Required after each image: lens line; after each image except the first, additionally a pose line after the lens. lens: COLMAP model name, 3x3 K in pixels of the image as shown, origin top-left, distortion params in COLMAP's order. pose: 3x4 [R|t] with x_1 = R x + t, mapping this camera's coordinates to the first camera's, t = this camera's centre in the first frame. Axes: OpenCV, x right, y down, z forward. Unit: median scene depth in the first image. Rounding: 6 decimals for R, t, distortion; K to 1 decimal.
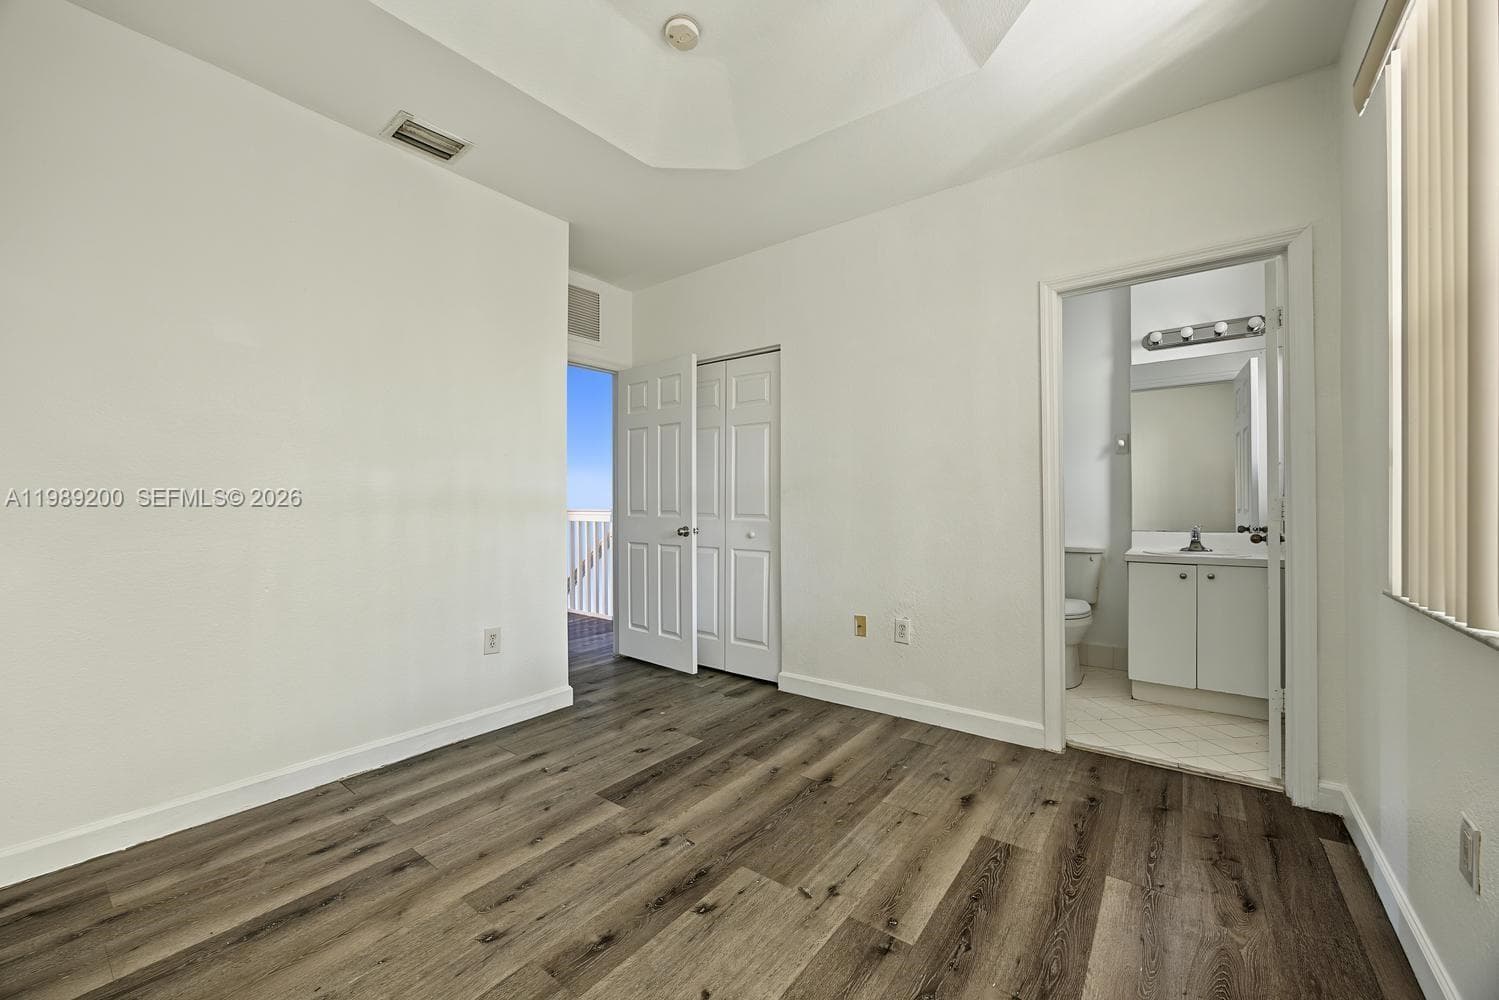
lens RADIAL K [[580.2, 0, 748.0], [0, 580.2, 499.8], [0, 0, 1]] dist [-0.010371, 0.000556]
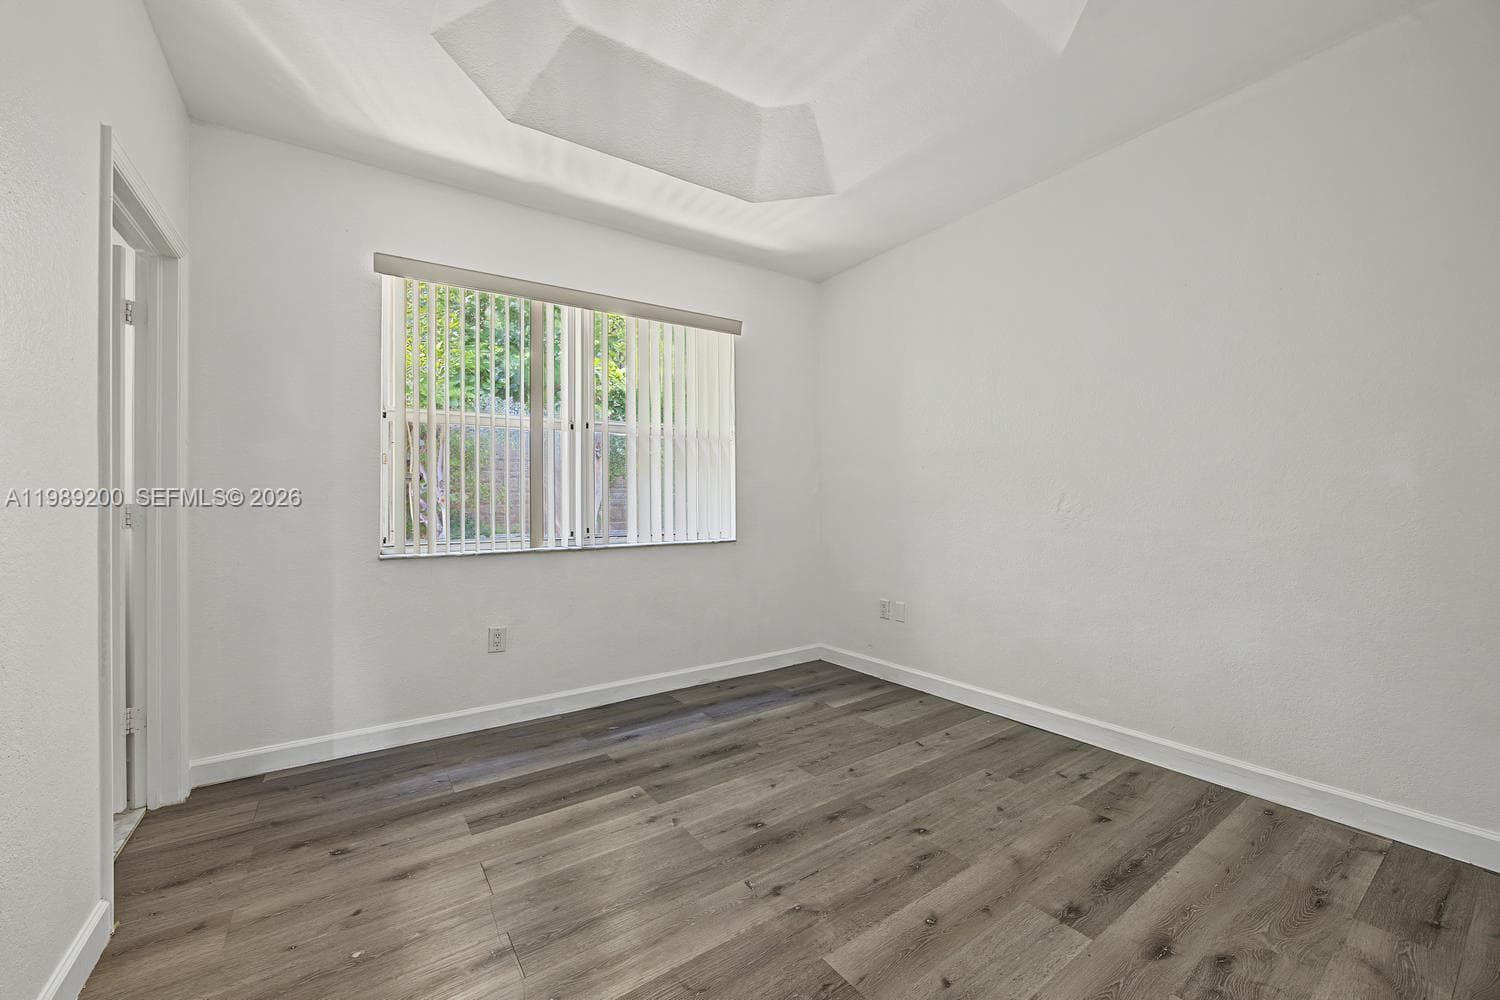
lens RADIAL K [[580.6, 0, 748.5], [0, 580.6, 499.8], [0, 0, 1]] dist [-0.010371, 0.000556]
pose [[-0.950755, 0.015169, 0.309571, -0.391956], [0.012159, 0.999858, -0.011651, 0.012985], [-0.309704, -0.007313, -0.950805, 1.892189]]
